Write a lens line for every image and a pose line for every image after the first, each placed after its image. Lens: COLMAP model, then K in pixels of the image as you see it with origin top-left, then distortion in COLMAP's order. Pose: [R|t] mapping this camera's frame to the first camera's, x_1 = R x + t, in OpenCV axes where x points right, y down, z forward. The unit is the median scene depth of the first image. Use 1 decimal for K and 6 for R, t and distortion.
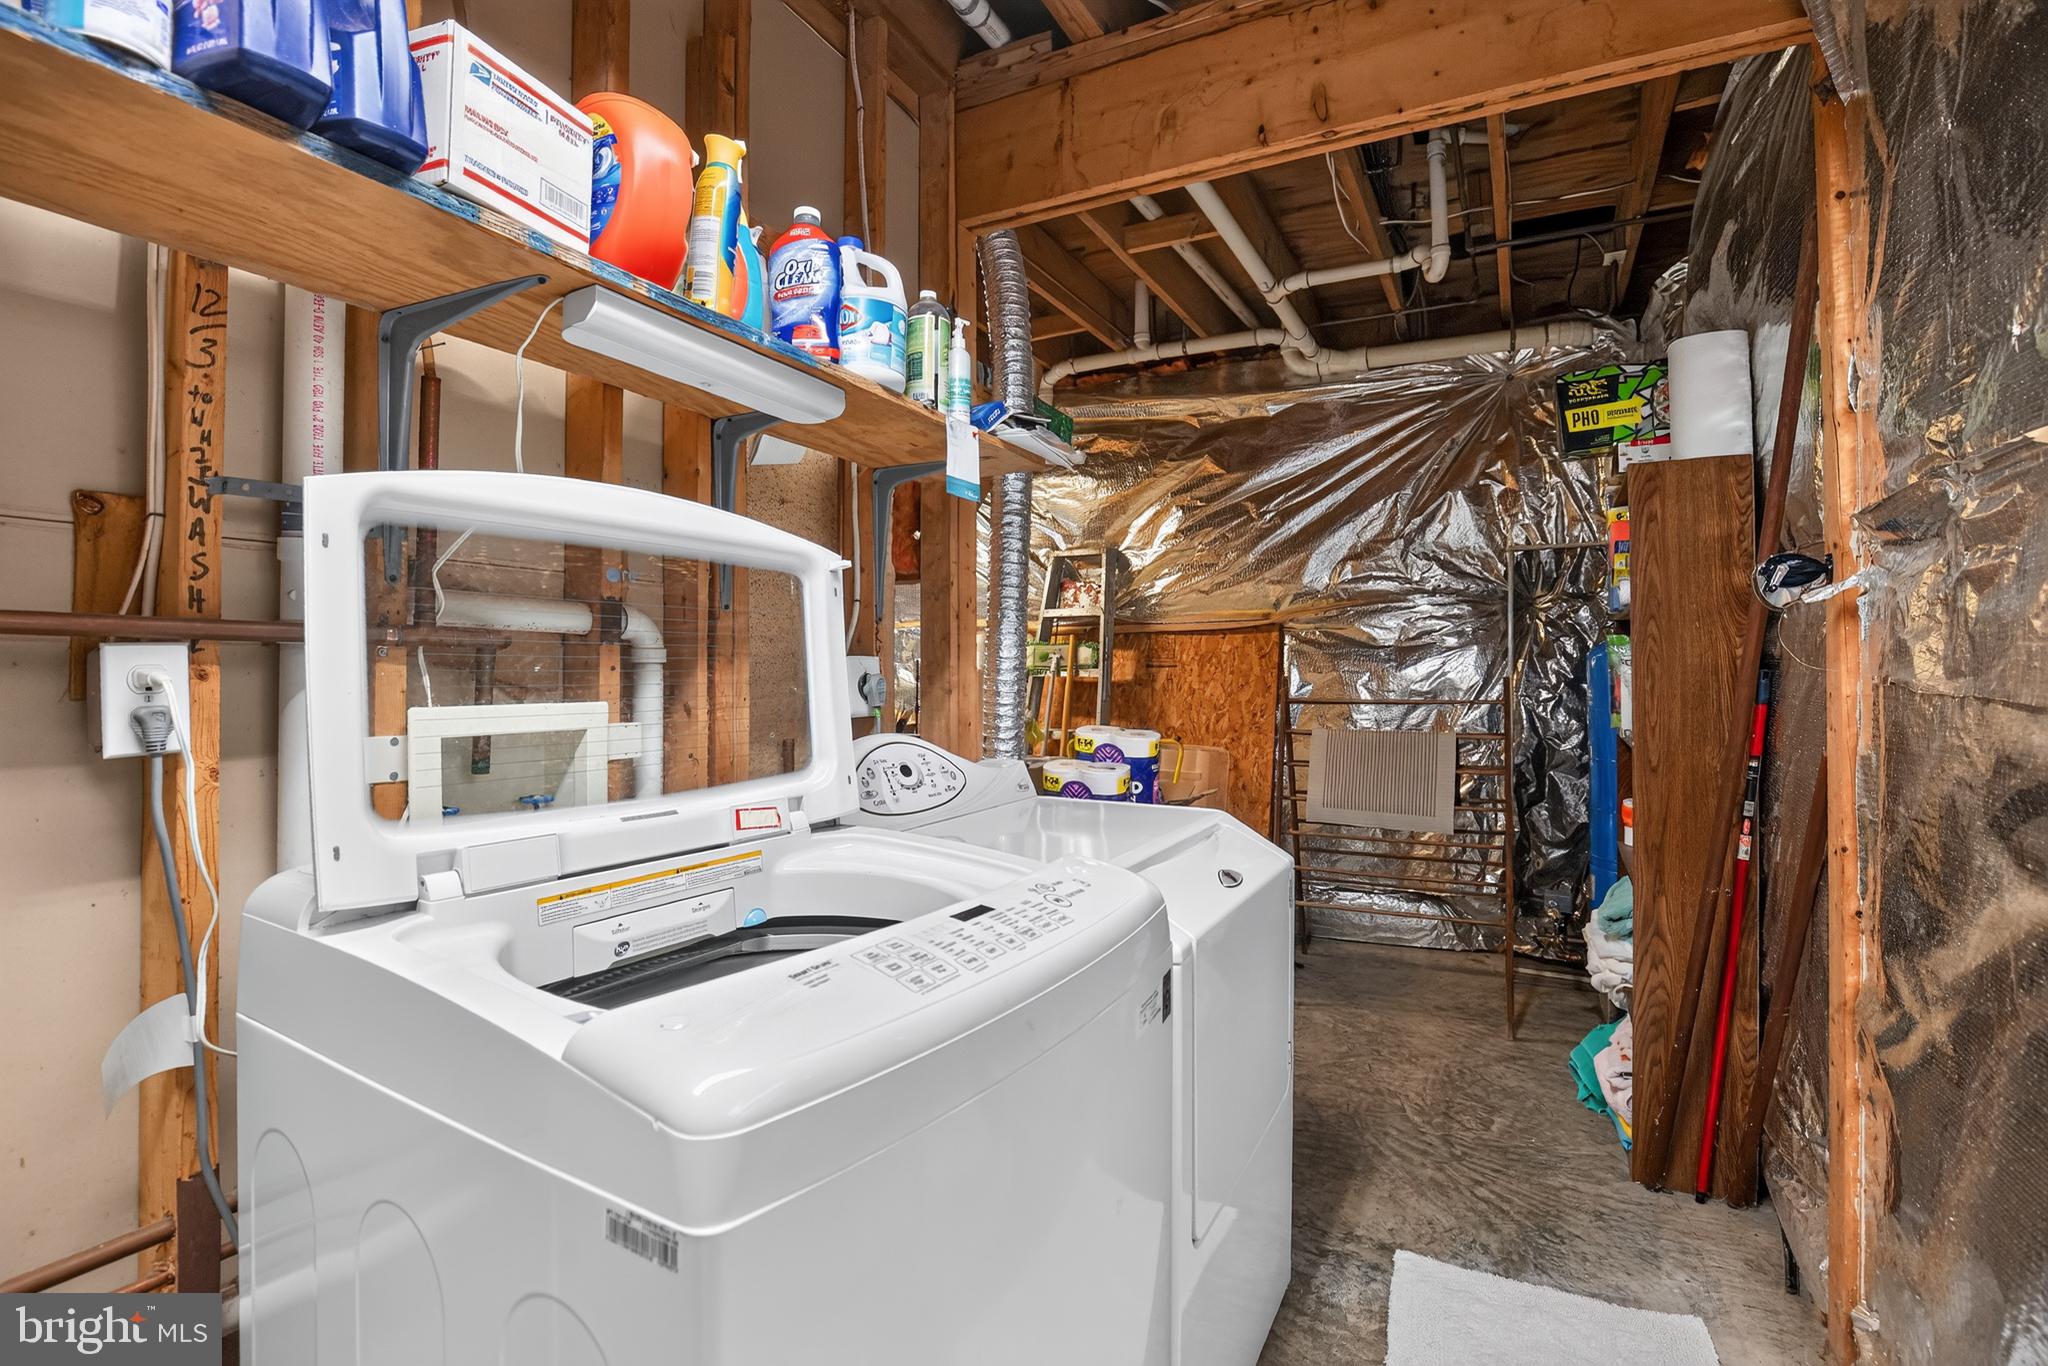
lens RADIAL K [[948.4, 0, 1026.3], [0, 948.4, 670.1], [0, 0, 1]] dist [-0.031457, 0.001108]
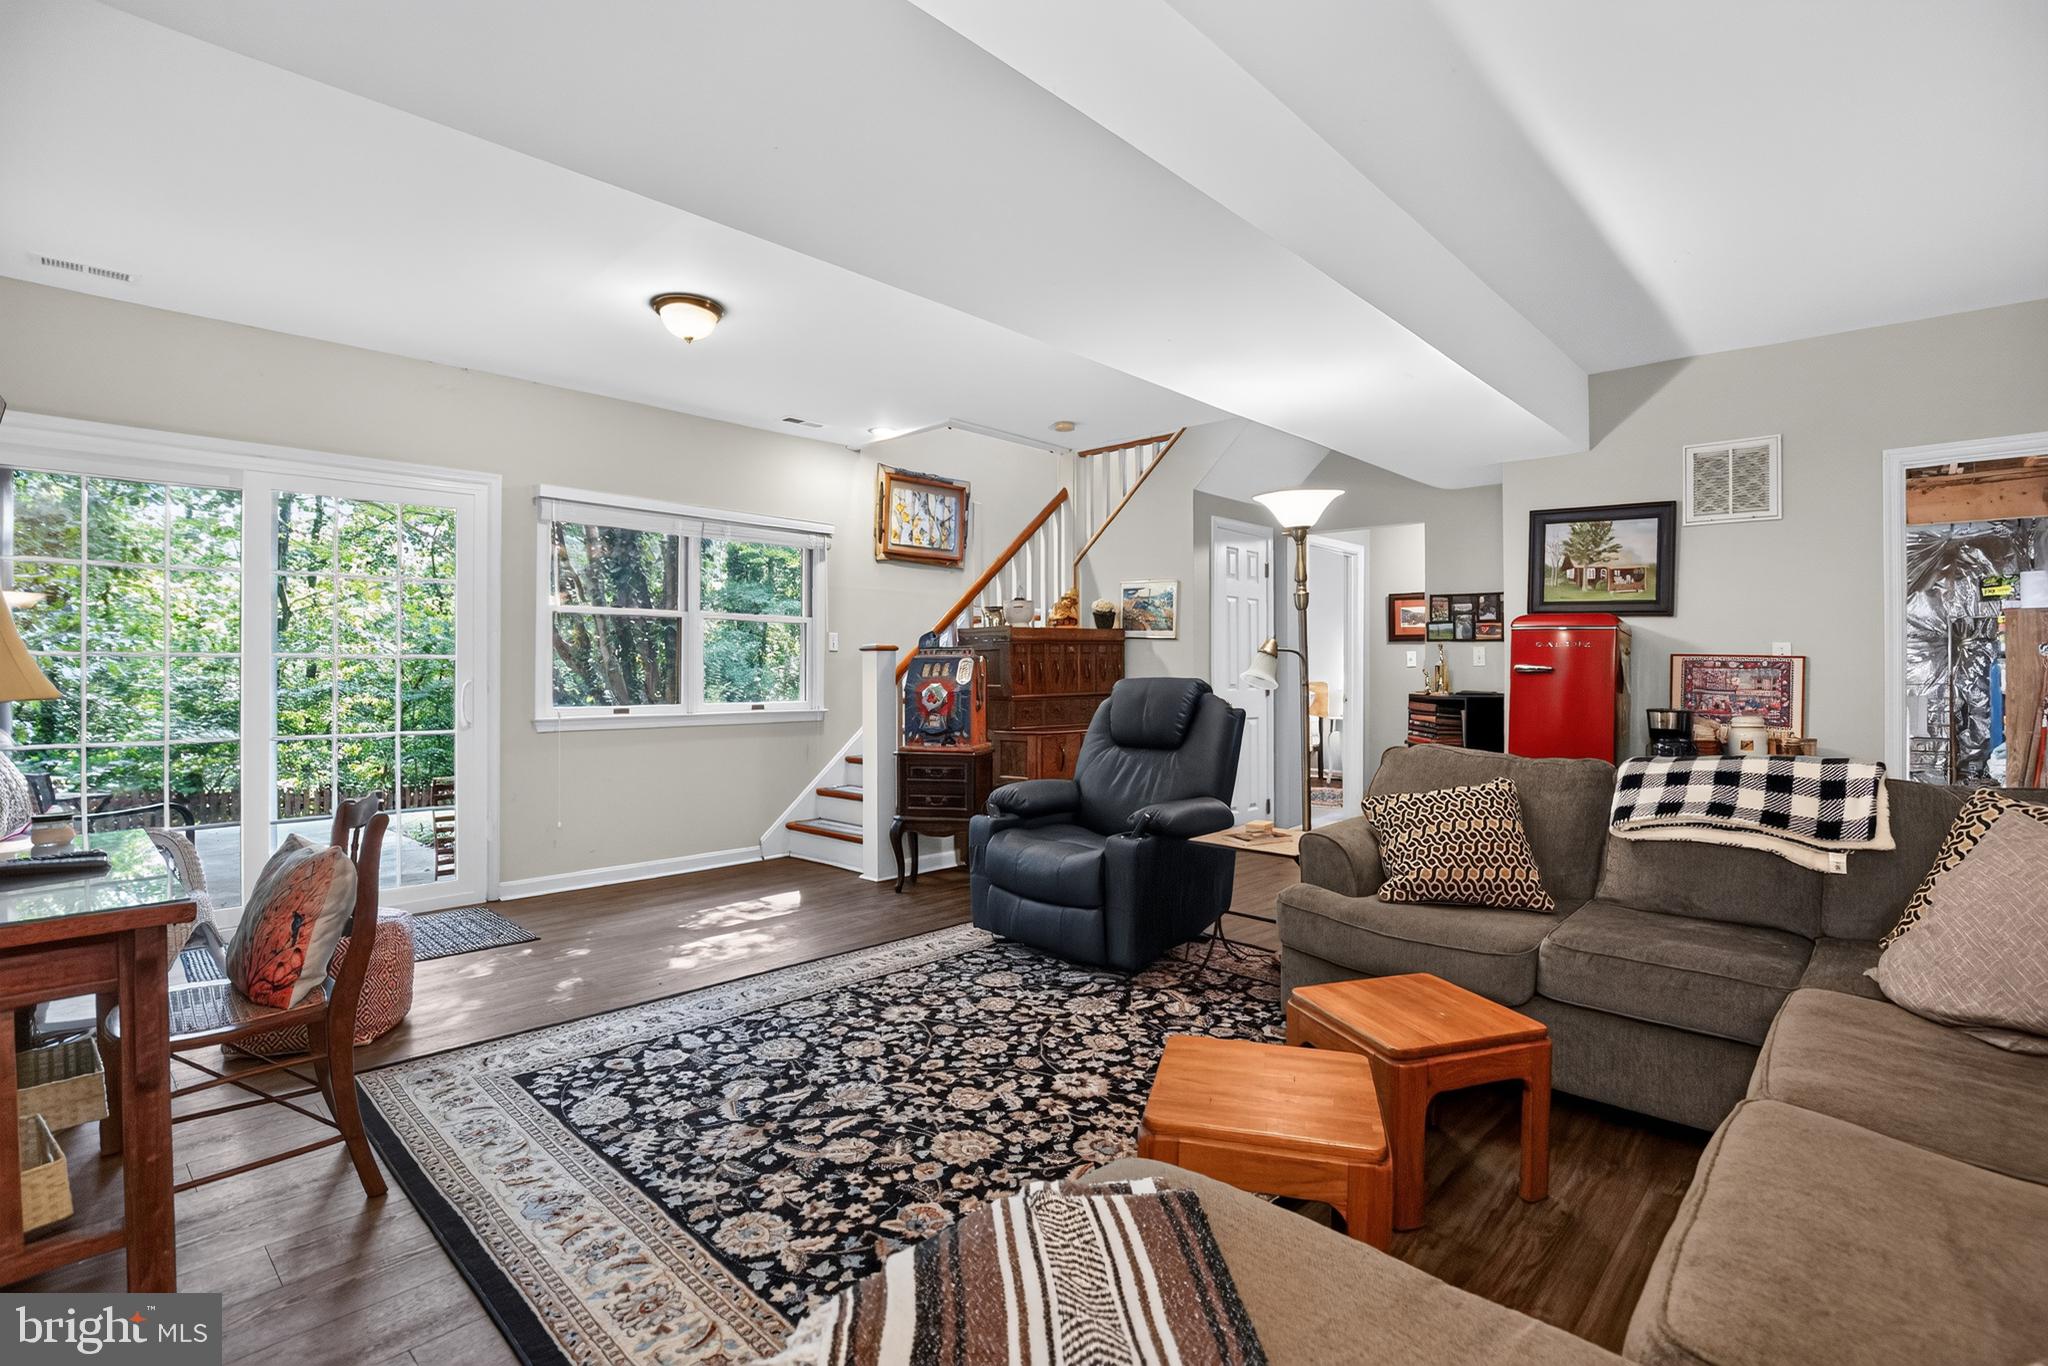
lens RADIAL K [[948.4, 0, 1038.7], [0, 948.4, 674.6], [0, 0, 1]] dist [-0.031457, 0.001108]
pose [[0.964985, 0.004382, -0.262268, -1.019949], [-0.003774, 0.999989, 0.002824, 0.009302], [0.262277, -0.001735, 0.964991, -1.711461]]
